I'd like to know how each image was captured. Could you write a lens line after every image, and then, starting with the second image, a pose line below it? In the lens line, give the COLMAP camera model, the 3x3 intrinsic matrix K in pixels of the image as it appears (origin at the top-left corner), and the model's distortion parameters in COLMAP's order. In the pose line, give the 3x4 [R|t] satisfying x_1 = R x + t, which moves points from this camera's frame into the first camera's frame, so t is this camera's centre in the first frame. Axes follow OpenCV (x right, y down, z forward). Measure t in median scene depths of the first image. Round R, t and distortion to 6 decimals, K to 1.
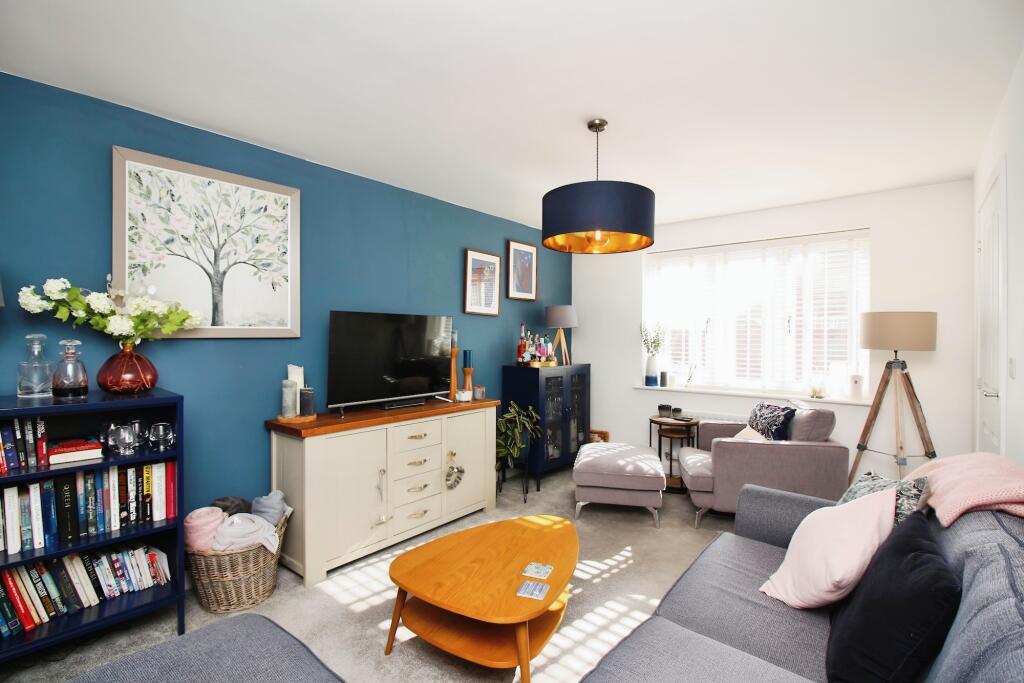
lens RADIAL K [[482.6, 0, 513.8], [0, 482.6, 348.9], [0, 0, 1]] dist [-0.000997, -0.000405]
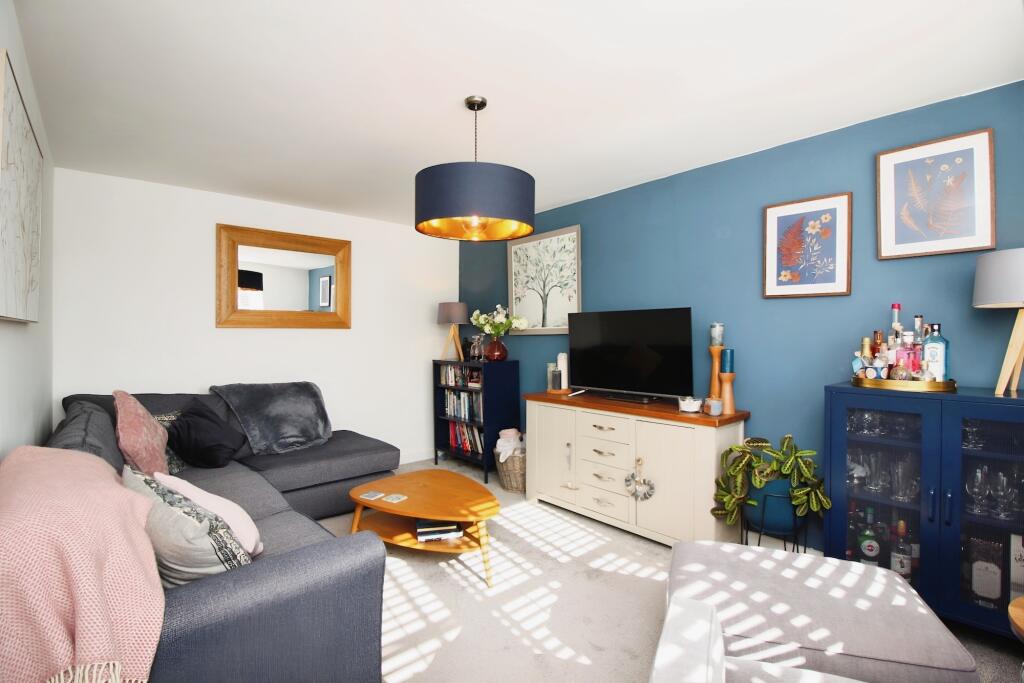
lens RADIAL K [[478.7, 0, 518.0], [0, 478.7, 328.9], [0, 0, 1]] dist [-0.000989, -0.000400]
pose [[-0.147057, -0.015595, -0.989005, 1.005877], [-0.016610, 0.999774, -0.013295, -0.018456], [0.988989, 0.014472, -0.147282, 1.138577]]
